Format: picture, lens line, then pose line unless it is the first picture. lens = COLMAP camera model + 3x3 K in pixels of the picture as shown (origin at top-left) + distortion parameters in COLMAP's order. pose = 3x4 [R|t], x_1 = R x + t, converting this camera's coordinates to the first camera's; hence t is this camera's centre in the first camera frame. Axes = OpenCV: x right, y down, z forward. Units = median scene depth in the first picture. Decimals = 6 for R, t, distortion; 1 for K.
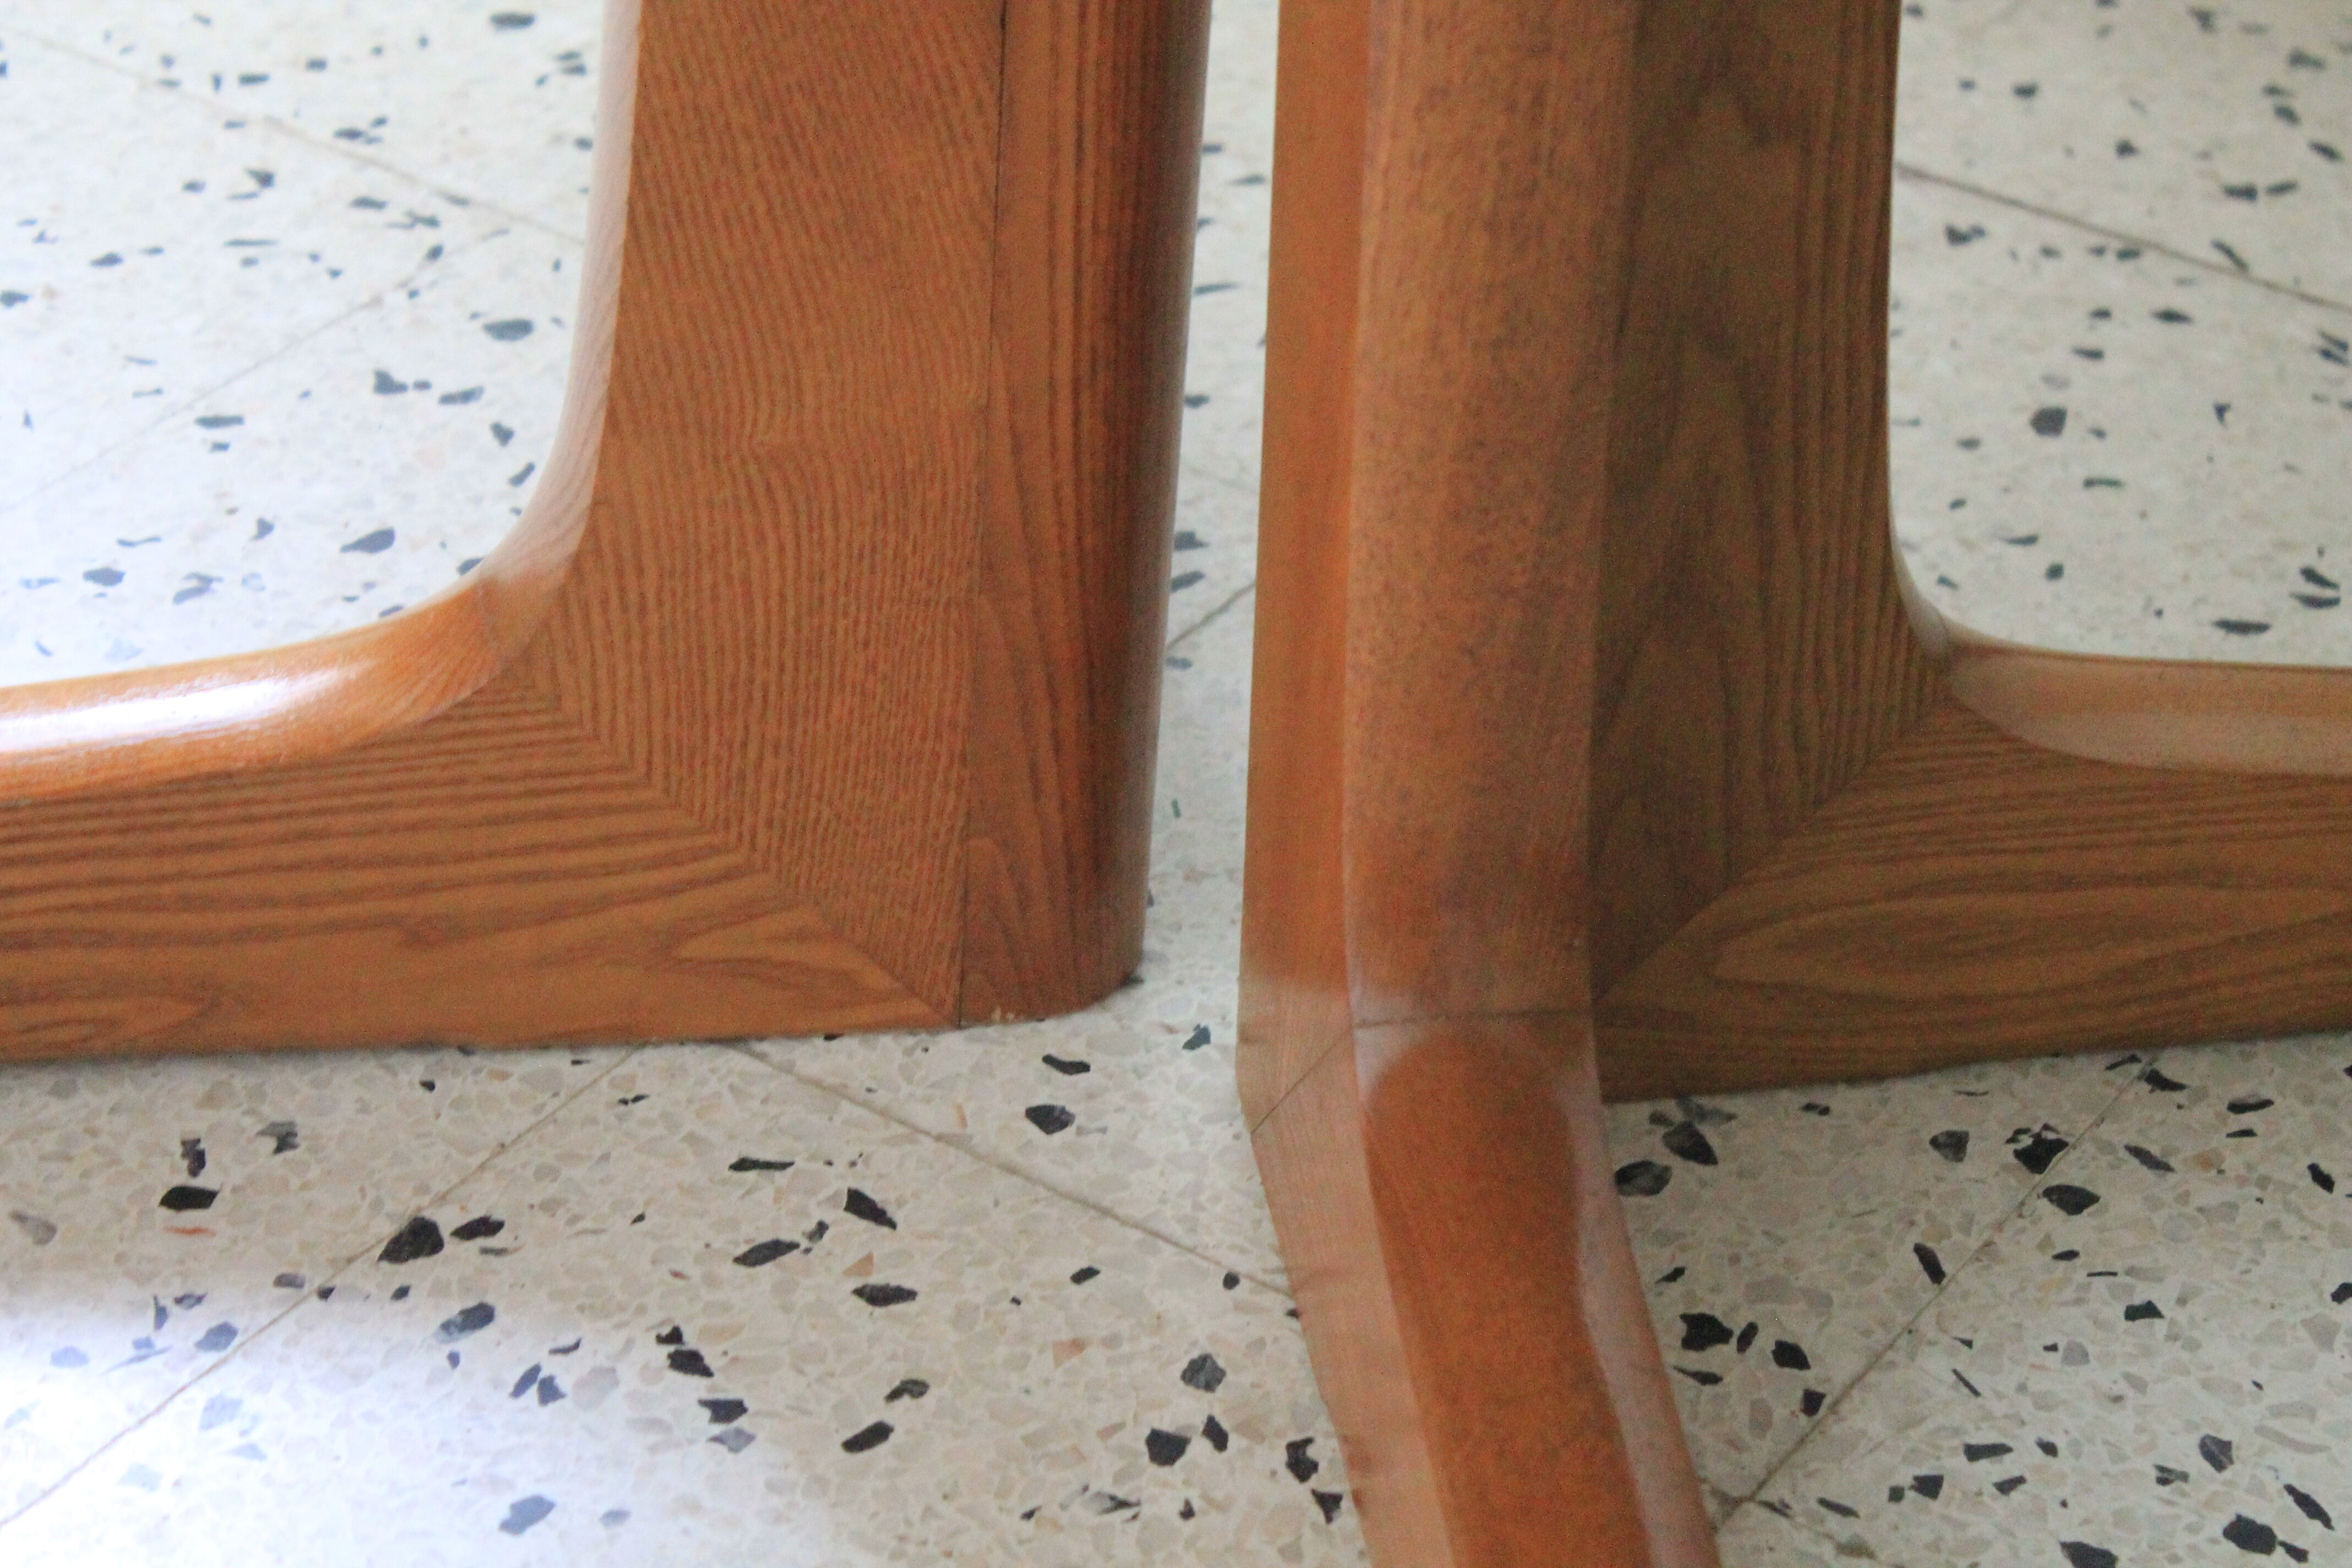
lens RADIAL K [[5353.9, 0, 1245.4], [0, 5353.9, 791.8], [0, 0, 1]] dist [0.061219, 0.000000]
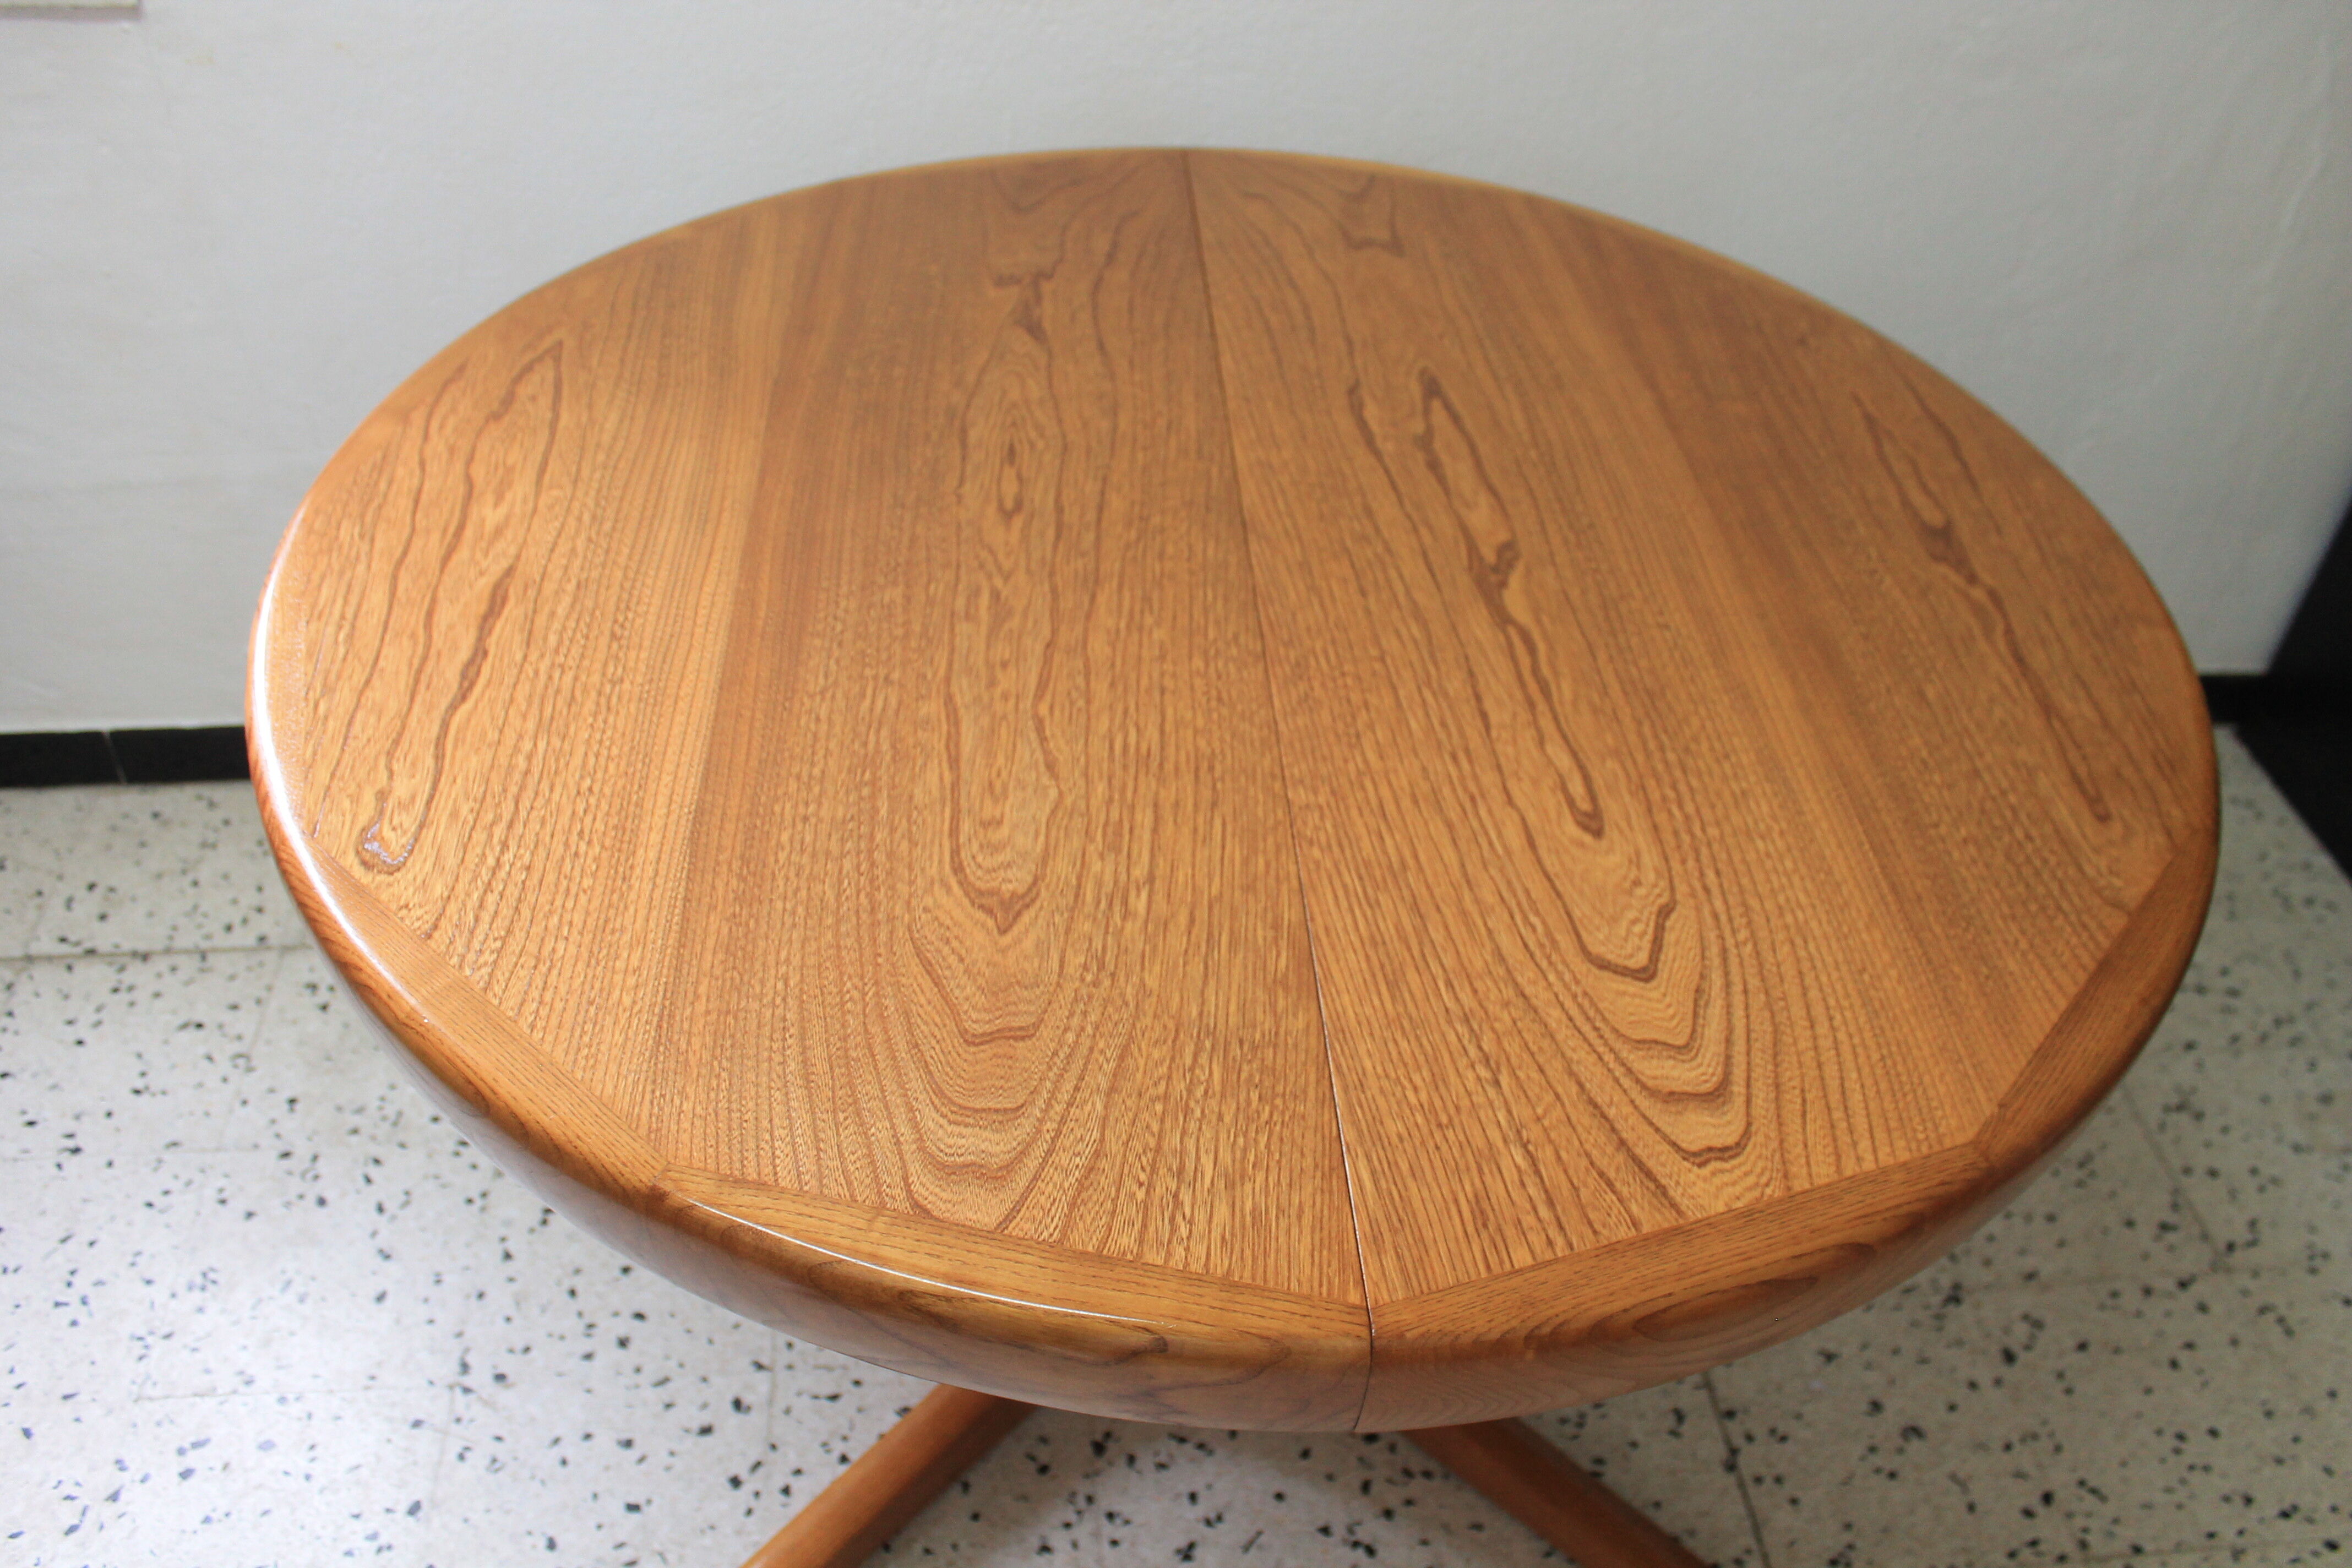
lens RADIAL K [[1950.4, 0, 1170.3], [0, 1950.4, 824.1], [0, 0, 1]] dist [-0.164799, 0.126496]
pose [[0.778086, -0.425424, 0.462166, -0.571770], [0.342661, 0.904097, 0.255329, -0.679762], [-0.526466, -0.040301, 0.849241, -0.228958]]
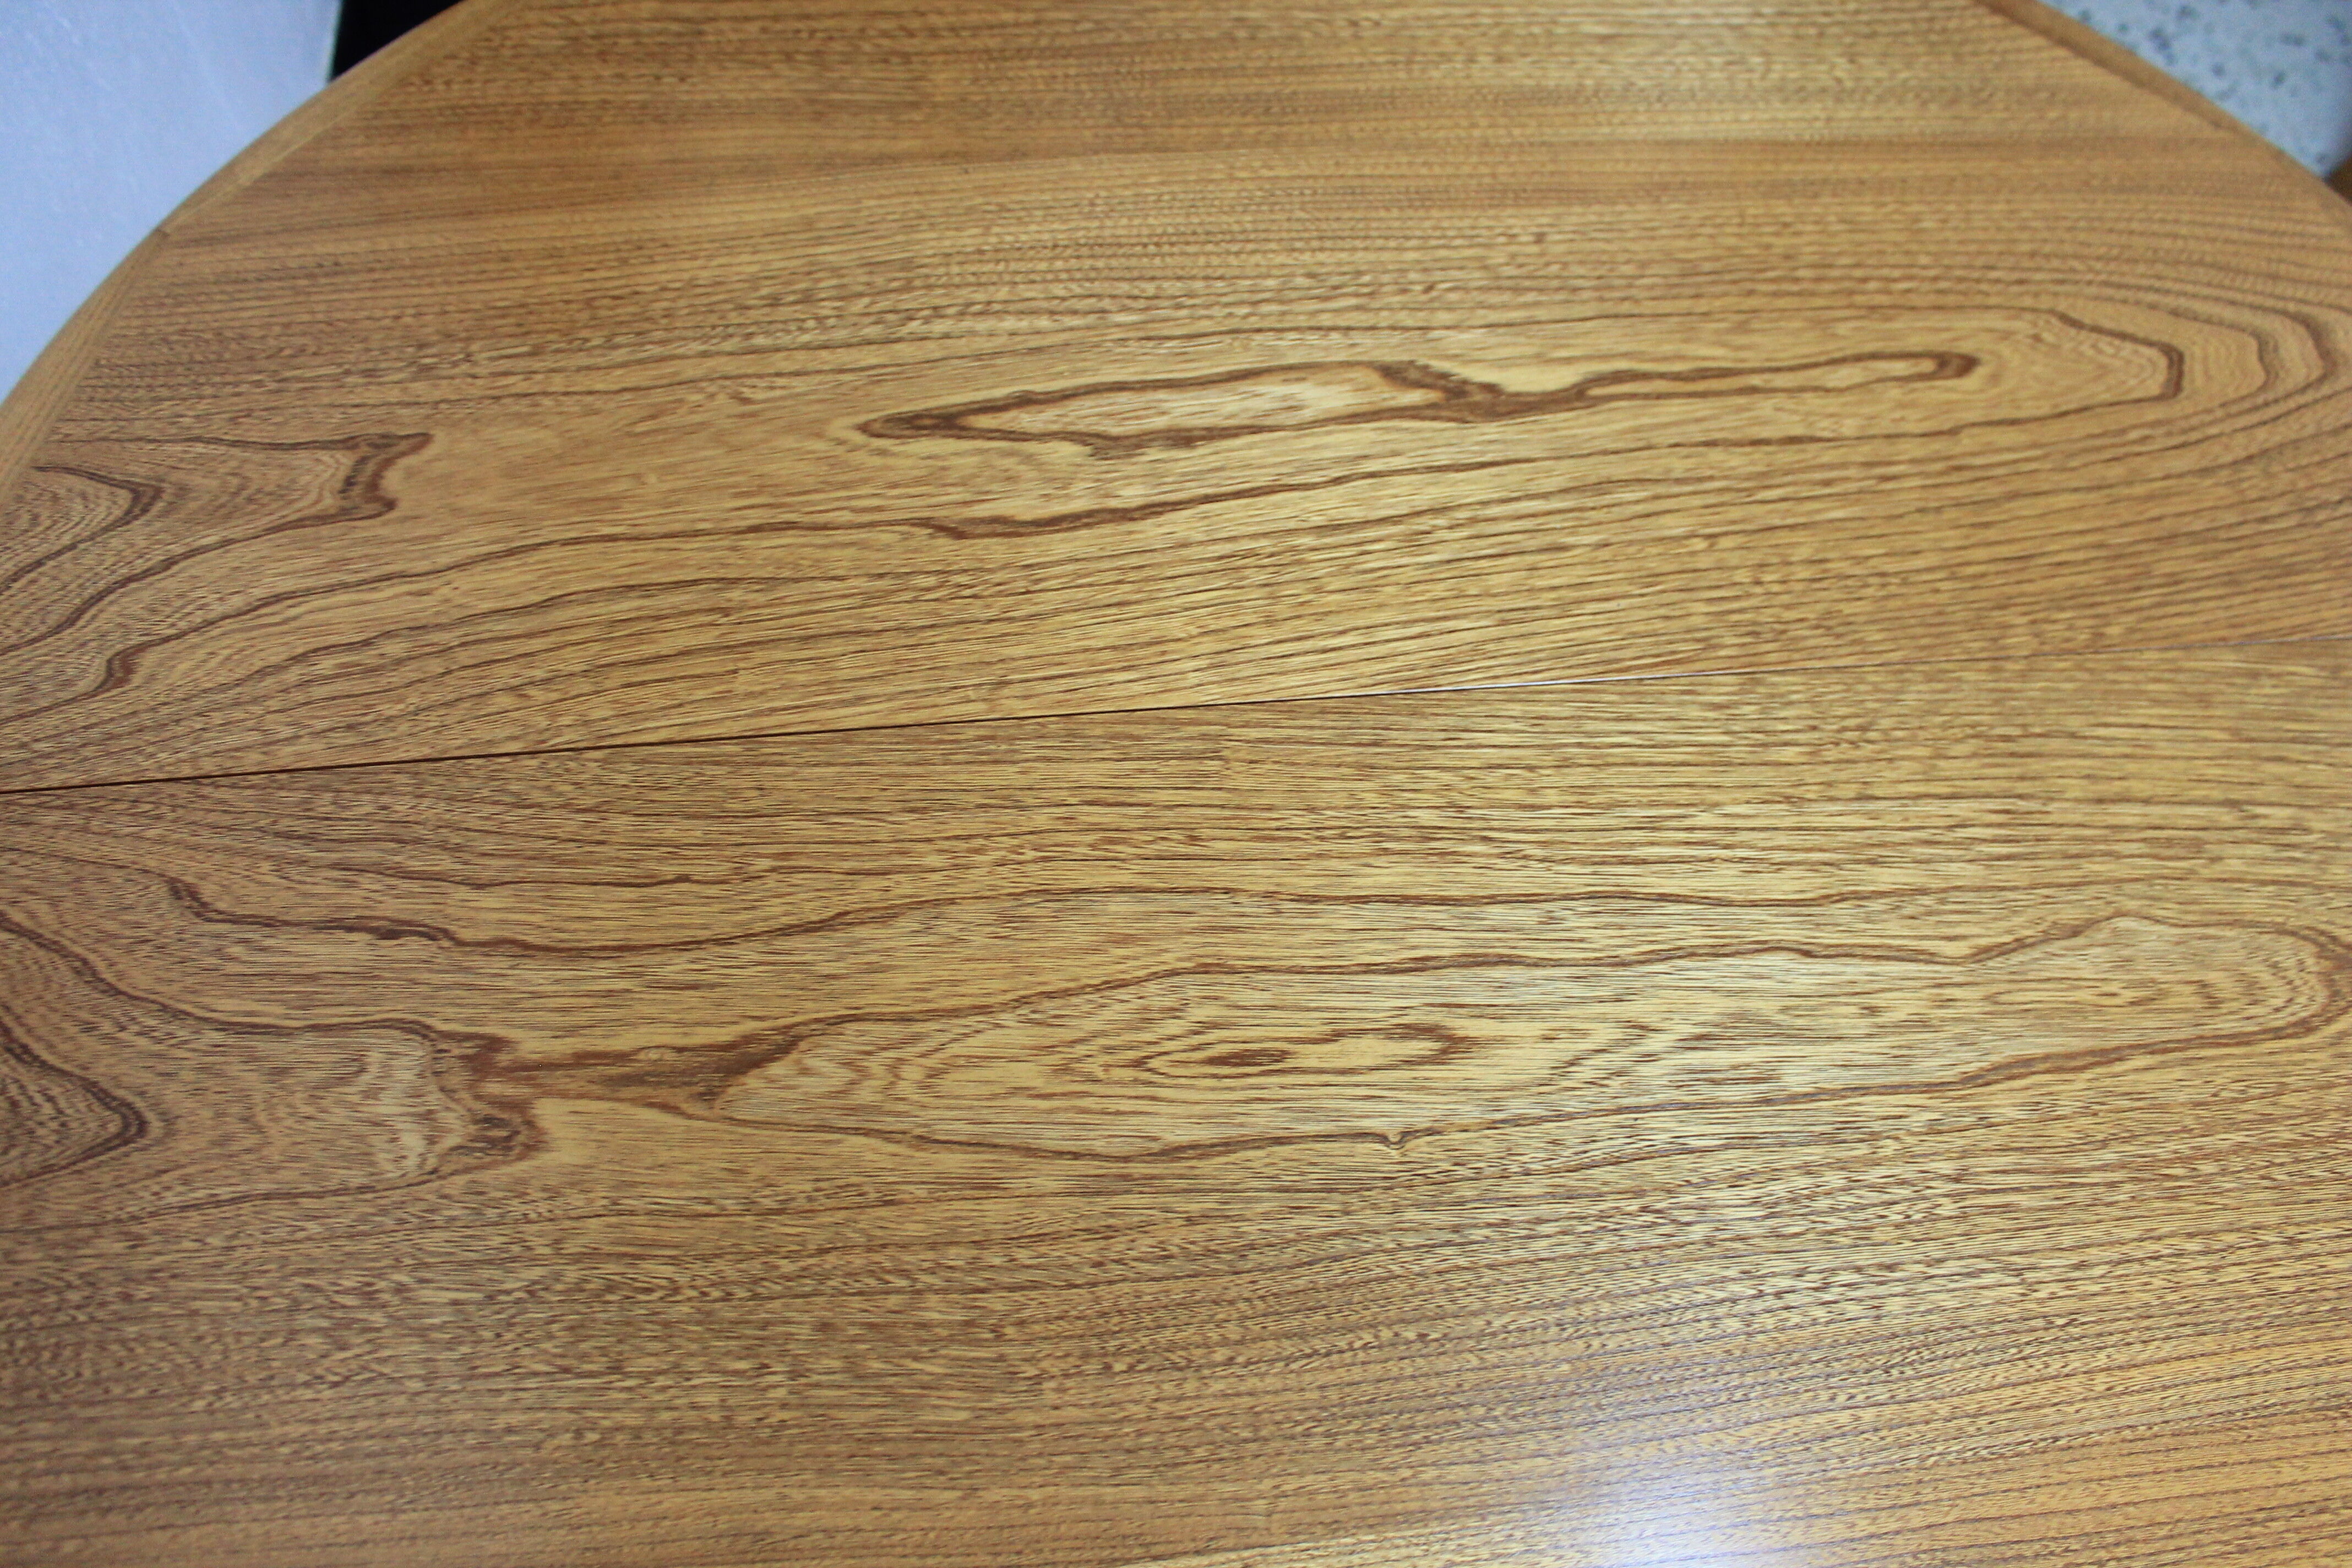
lens RADIAL K [[1950.4, 0, 1184.0], [0, 1950.4, 796.8], [0, 0, 1]] dist [-0.164799, 0.126496]
pose [[-0.659659, -0.684438, 0.310475, -0.158130], [0.357501, 0.077618, 0.930682, -1.177671], [-0.661093, 0.724927, 0.193486, 0.605595]]
